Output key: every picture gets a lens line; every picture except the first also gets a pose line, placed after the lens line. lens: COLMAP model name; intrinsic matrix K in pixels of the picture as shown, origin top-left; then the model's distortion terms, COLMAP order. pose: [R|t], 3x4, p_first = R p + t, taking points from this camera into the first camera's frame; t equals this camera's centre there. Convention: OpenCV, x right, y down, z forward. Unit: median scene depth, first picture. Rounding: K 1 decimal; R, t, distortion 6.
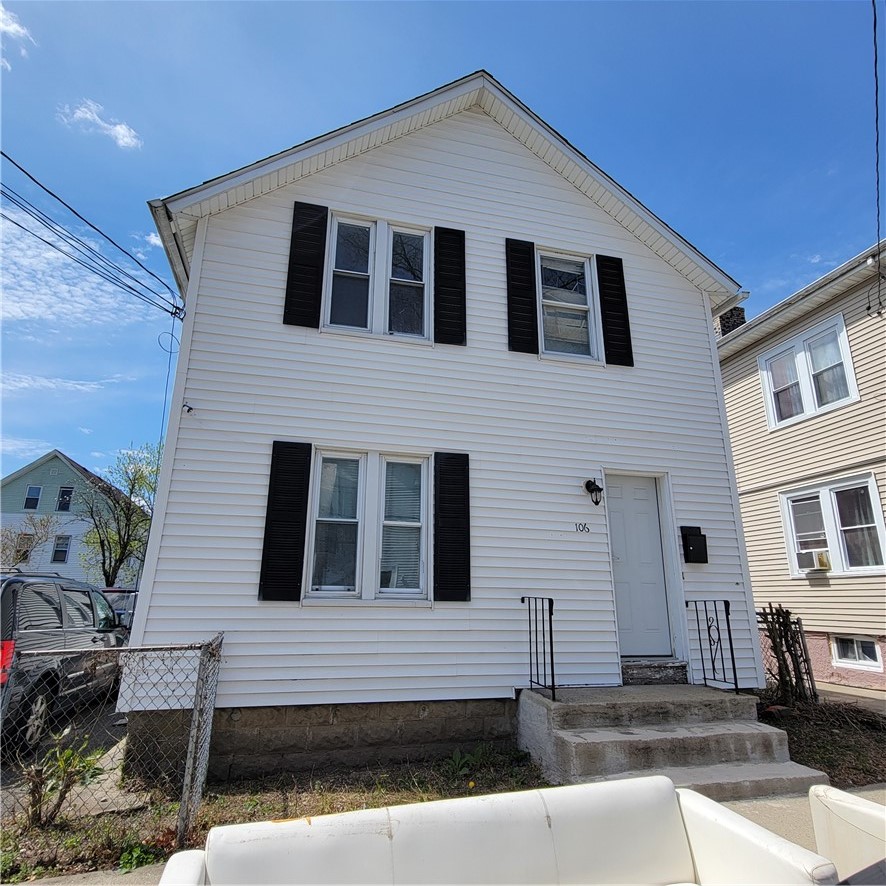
lens RADIAL K [[566.3, 0, 446.1], [0, 566.3, 442.9], [0, 0, 1]] dist [-0.000361, -0.001263]
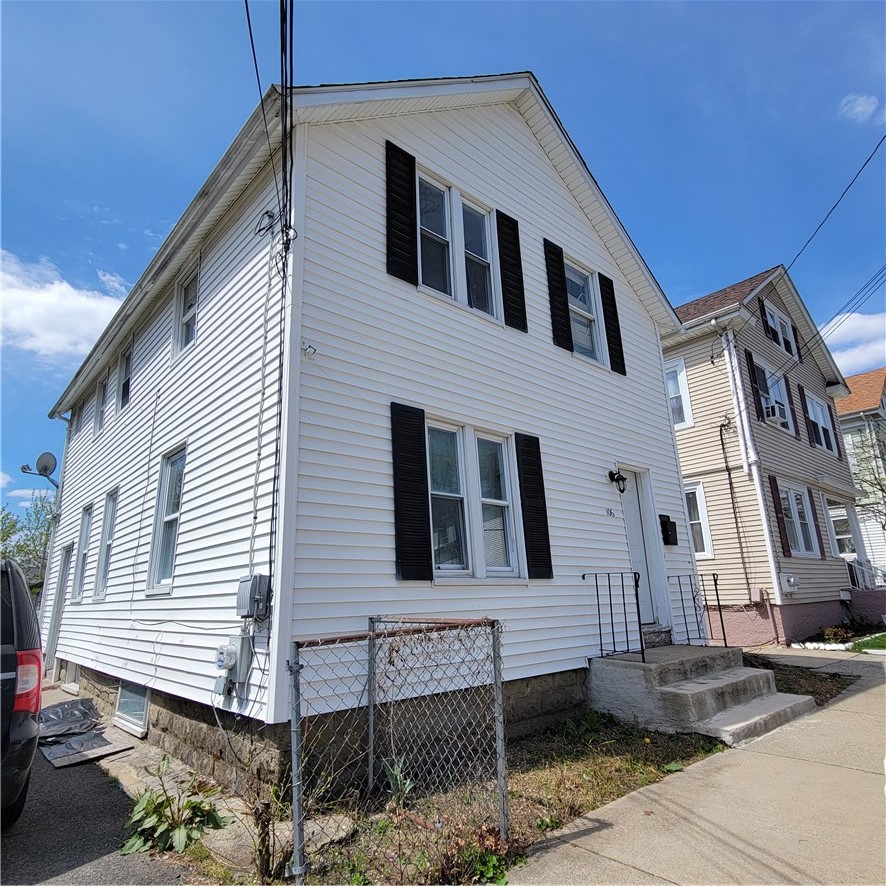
lens RADIAL K [[566.3, 0, 442.1], [0, 566.3, 443.5], [0, 0, 1]] dist [-0.000361, -0.001263]
pose [[0.887034, 0.086399, 0.453549, -0.583286], [-0.085971, 0.996063, -0.021606, 0.067819], [-0.453630, -0.019827, 0.890970, 0.159512]]
